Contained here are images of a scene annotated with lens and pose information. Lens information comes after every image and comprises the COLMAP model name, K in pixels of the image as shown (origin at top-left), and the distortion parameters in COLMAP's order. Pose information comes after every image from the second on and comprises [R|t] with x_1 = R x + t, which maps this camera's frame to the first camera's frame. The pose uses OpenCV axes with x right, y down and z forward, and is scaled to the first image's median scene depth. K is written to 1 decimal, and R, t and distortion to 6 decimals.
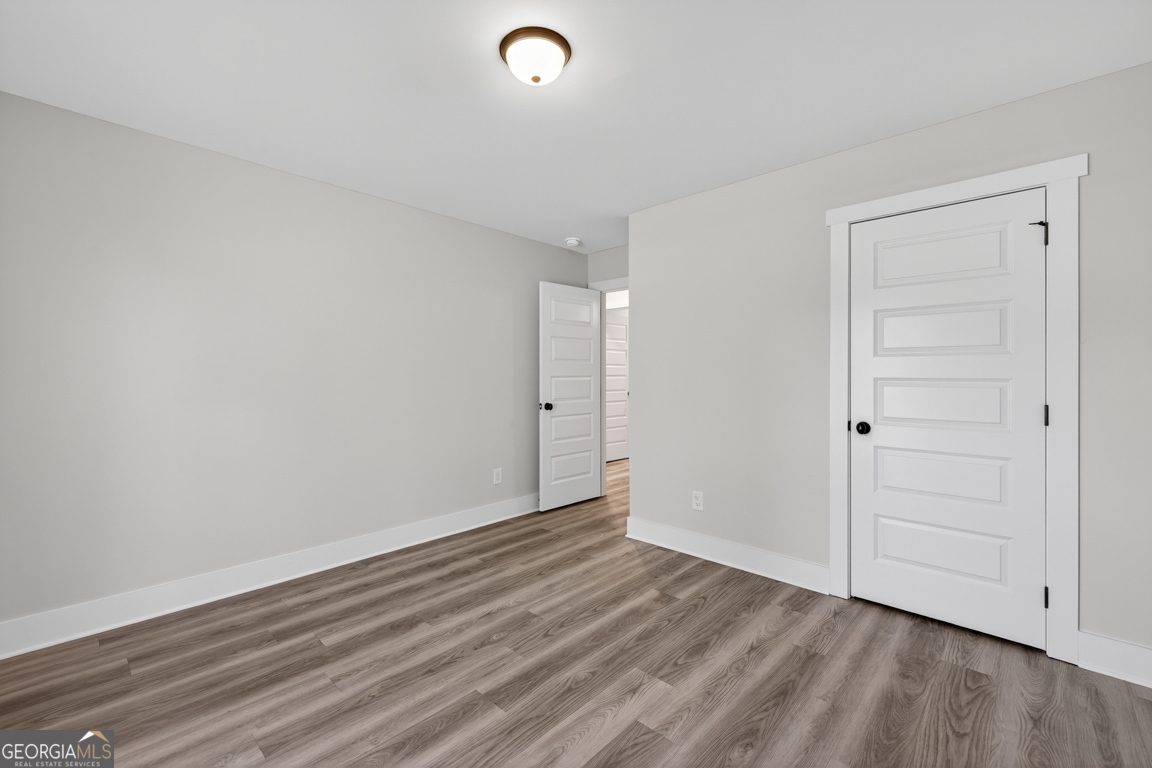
lens RADIAL K [[484.7, 0, 574.1], [0, 484.7, 380.0], [0, 0, 1]] dist [0.008806, -0.000952]
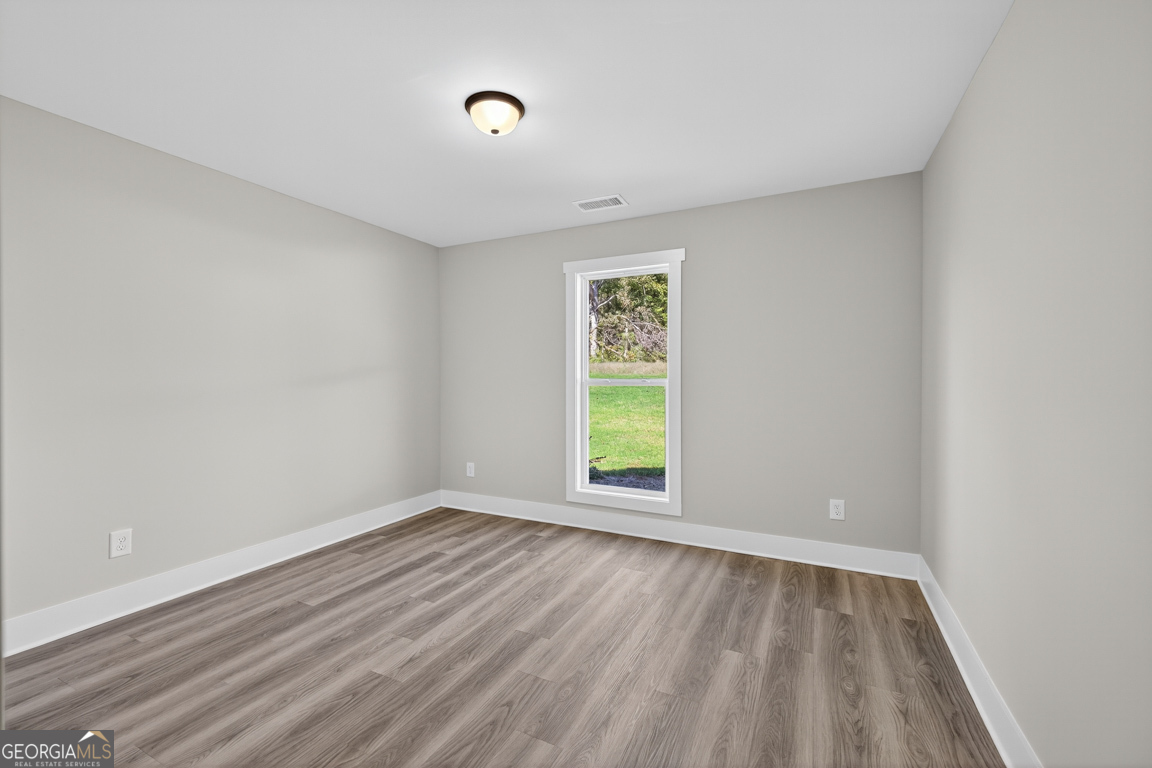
lens RADIAL K [[484.7, 0, 575.2], [0, 484.7, 388.2], [0, 0, 1]] dist [0.008806, -0.000952]
pose [[-0.956321, 0.006076, -0.292255, 0.076952], [-0.002941, 0.999533, 0.030406, -0.019567], [0.292303, 0.029938, -0.955857, 1.968331]]
